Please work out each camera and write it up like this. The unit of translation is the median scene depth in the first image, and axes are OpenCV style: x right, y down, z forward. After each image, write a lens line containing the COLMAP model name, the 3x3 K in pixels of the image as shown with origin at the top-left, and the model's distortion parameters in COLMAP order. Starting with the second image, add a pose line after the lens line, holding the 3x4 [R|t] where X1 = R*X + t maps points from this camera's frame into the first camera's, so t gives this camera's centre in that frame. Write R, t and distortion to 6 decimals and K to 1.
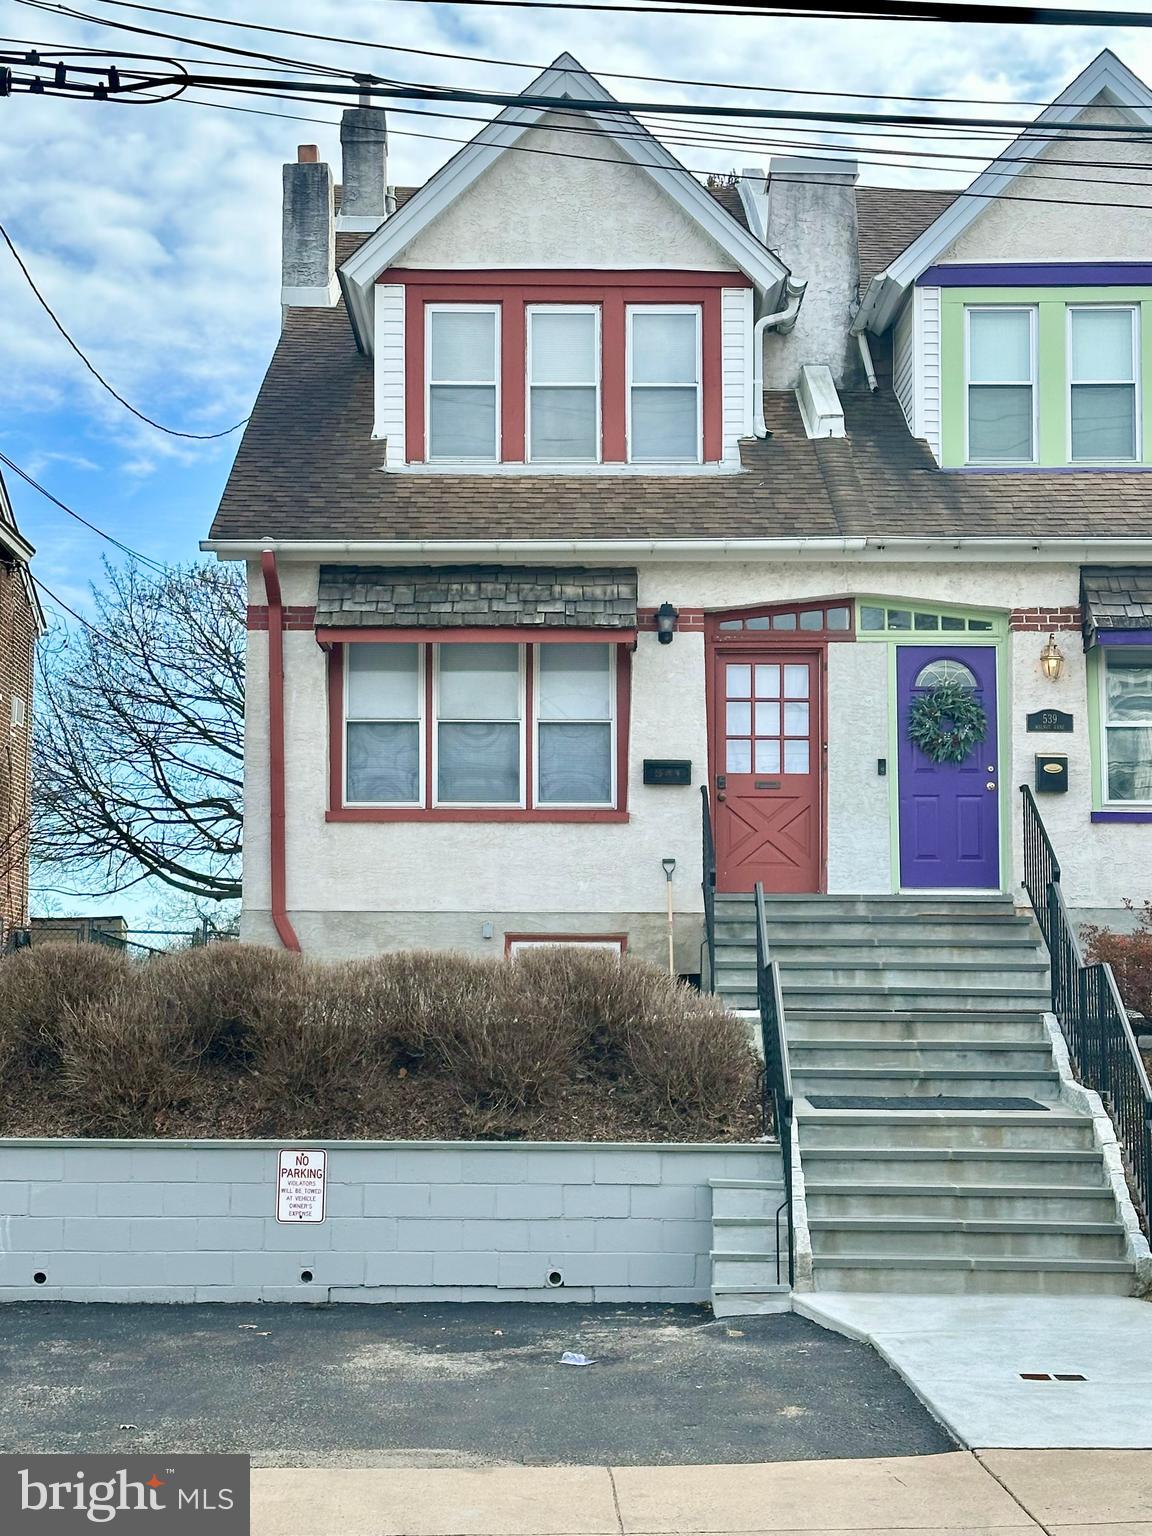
lens RADIAL K [[2631.2, 0, 569.1], [0, 2631.2, 767.1], [0, 0, 1]] dist [0.123152, 0.000000]
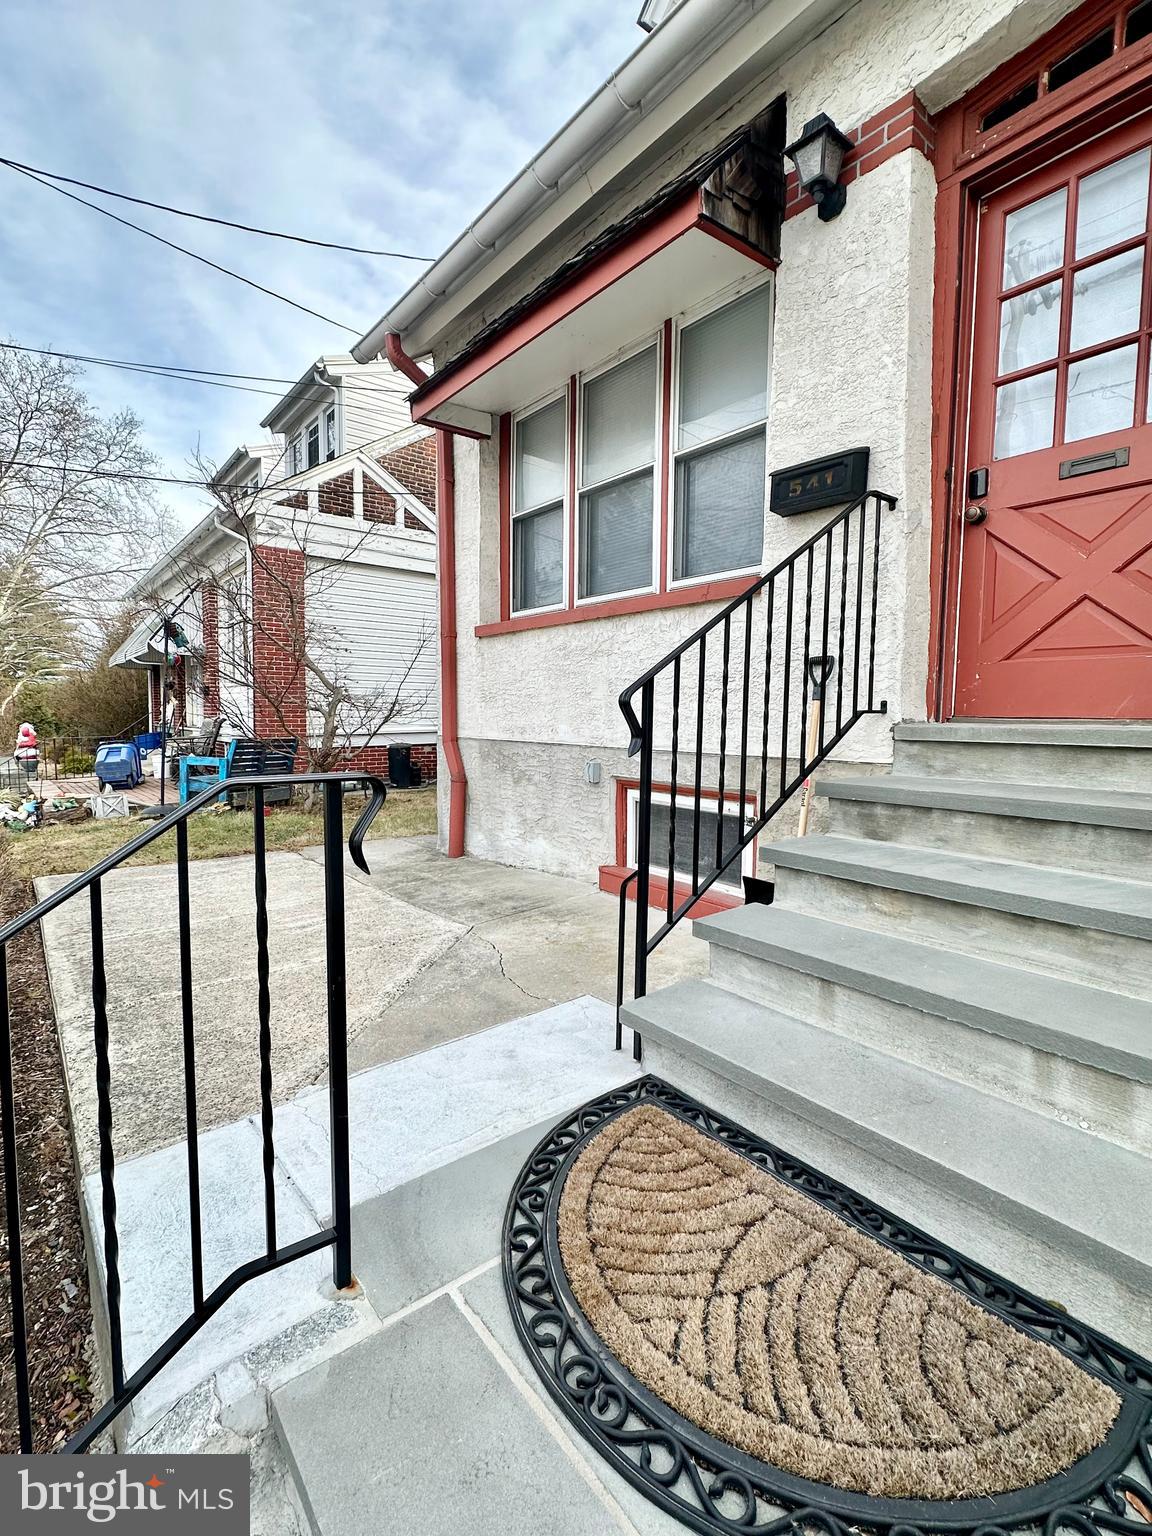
lens RADIAL K [[709.2, 0, 573.1], [0, 709.2, 770.6], [0, 0, 1]] dist [-0.009689, -0.000431]
pose [[0.607407, 0.064730, -0.791749, 0.119245], [0.094163, 0.983781, 0.152668, 0.030764], [0.788791, -0.167285, 0.591460, 0.868696]]
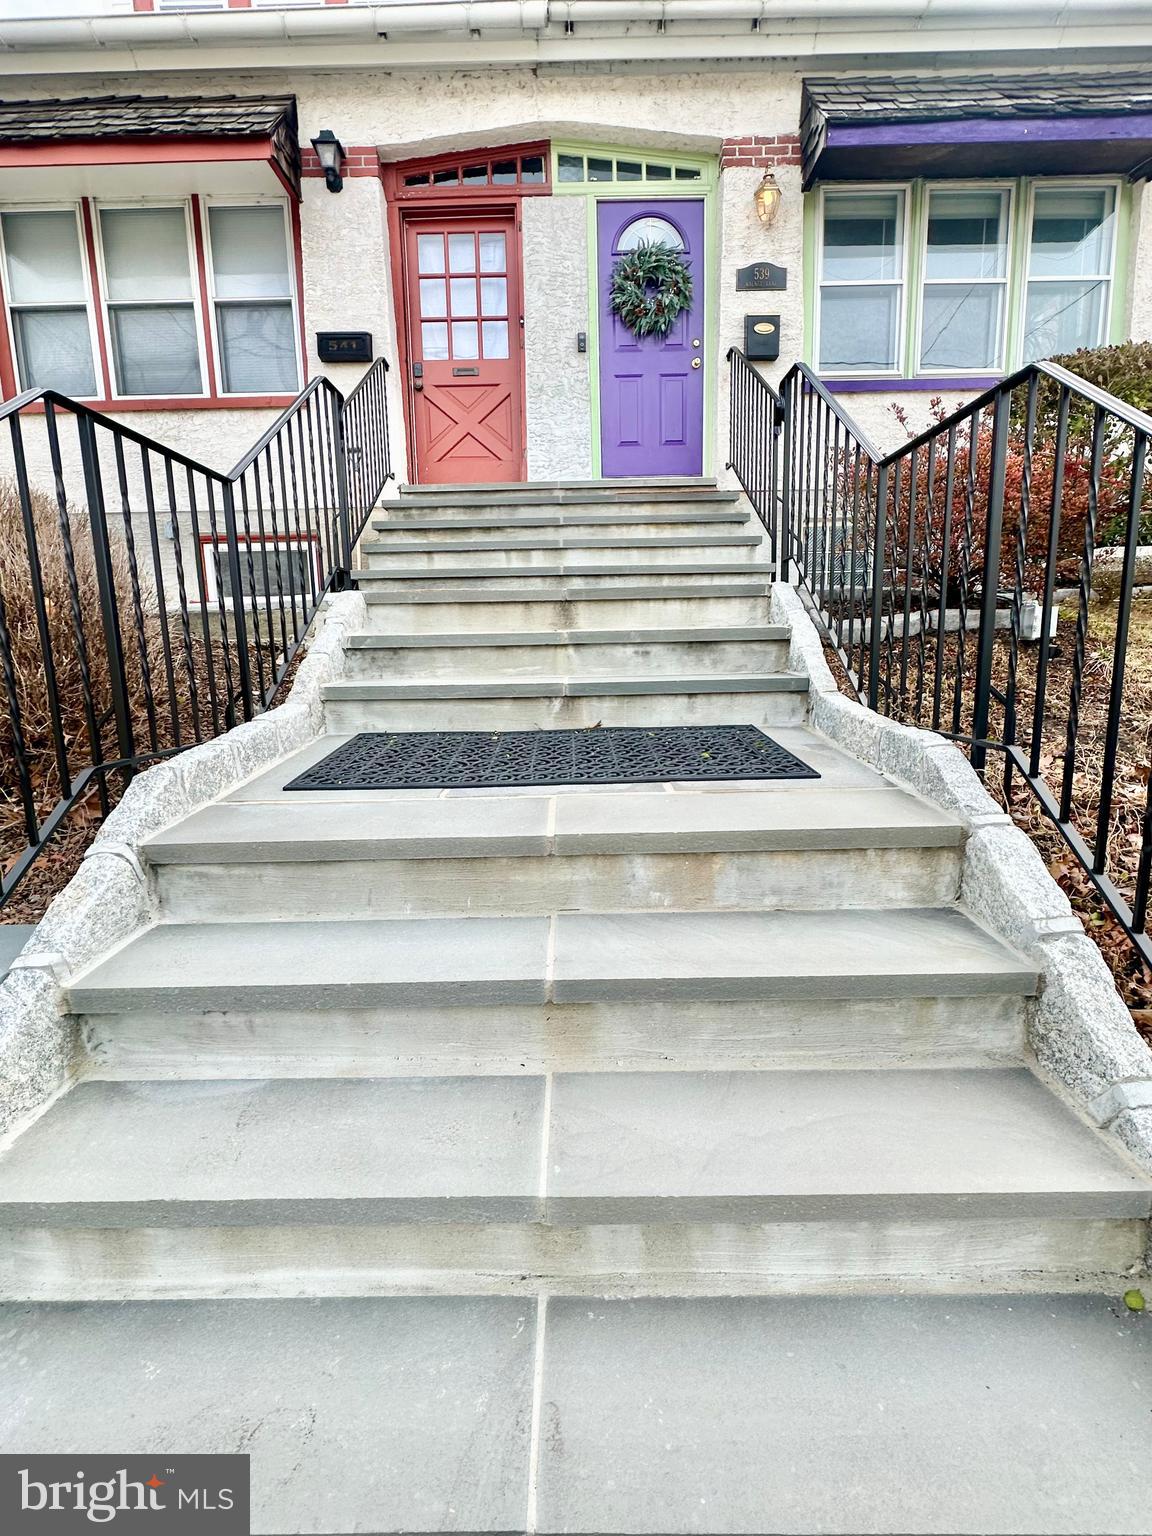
lens RADIAL K [[709.2, 0, 571.1], [0, 709.2, 774.9], [0, 0, 1]] dist [-0.009689, -0.000431]
pose [[0.999634, -0.024616, -0.011208, 0.114706], [0.026790, 0.958155, 0.284993, 0.076741], [0.003724, -0.285189, 0.958464, 0.718076]]
